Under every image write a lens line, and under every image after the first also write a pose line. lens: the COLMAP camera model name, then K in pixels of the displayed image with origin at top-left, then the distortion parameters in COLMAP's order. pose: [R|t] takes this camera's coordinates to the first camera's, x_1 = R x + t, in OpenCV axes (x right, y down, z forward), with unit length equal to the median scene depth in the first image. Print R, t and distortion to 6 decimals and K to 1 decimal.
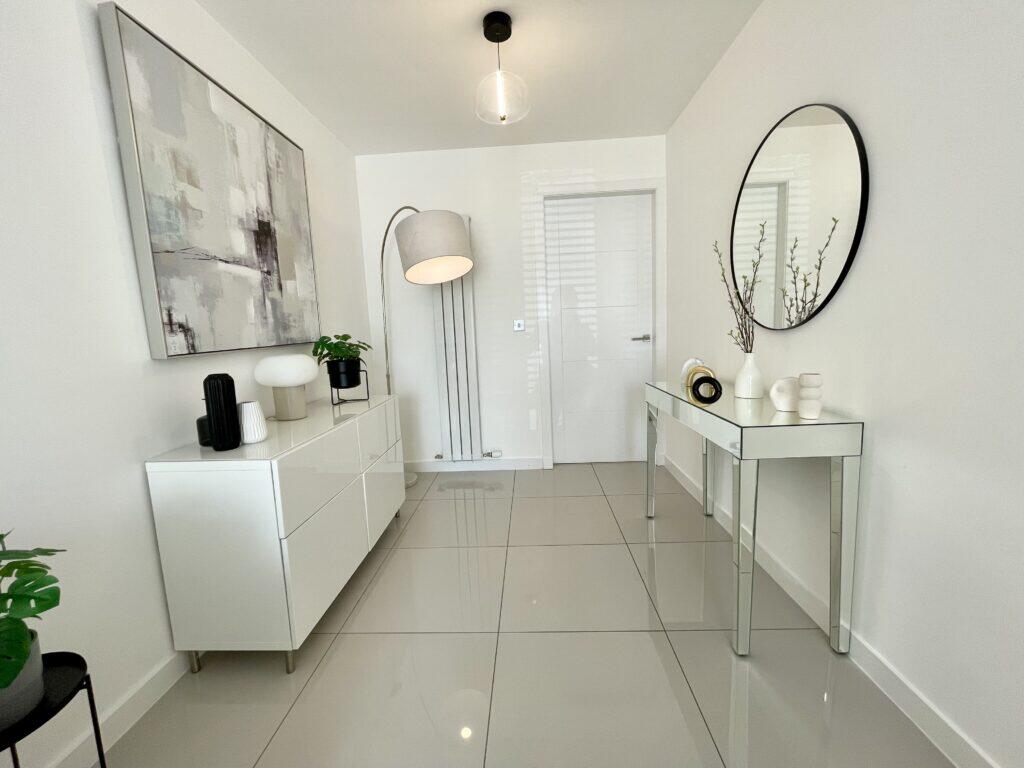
lens RADIAL K [[416.0, 0, 512.6], [0, 416.0, 379.8], [0, 0, 1]] dist [-0.001155, -0.000282]
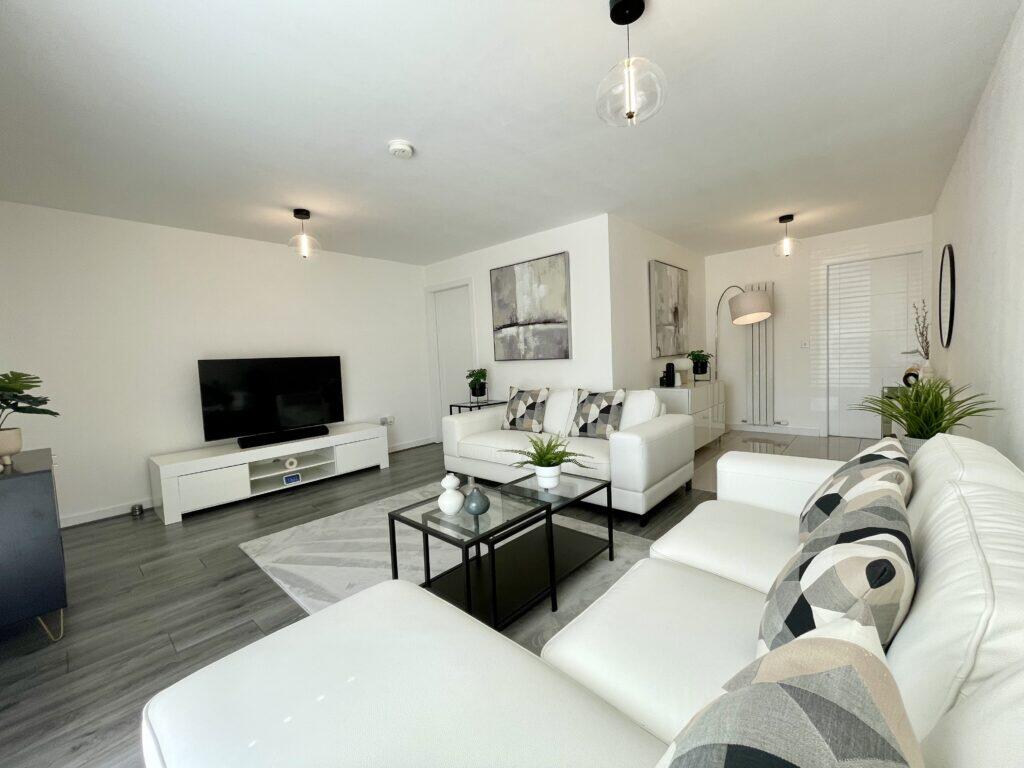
lens RADIAL K [[416.0, 0, 510.5], [0, 416.0, 382.9], [0, 0, 1]] dist [-0.001155, -0.000282]
pose [[0.772695, 0.047153, -0.633023, 0.223058], [-0.068474, 0.997610, -0.009272, 0.154443], [0.631073, 0.050510, 0.774077, -1.345978]]
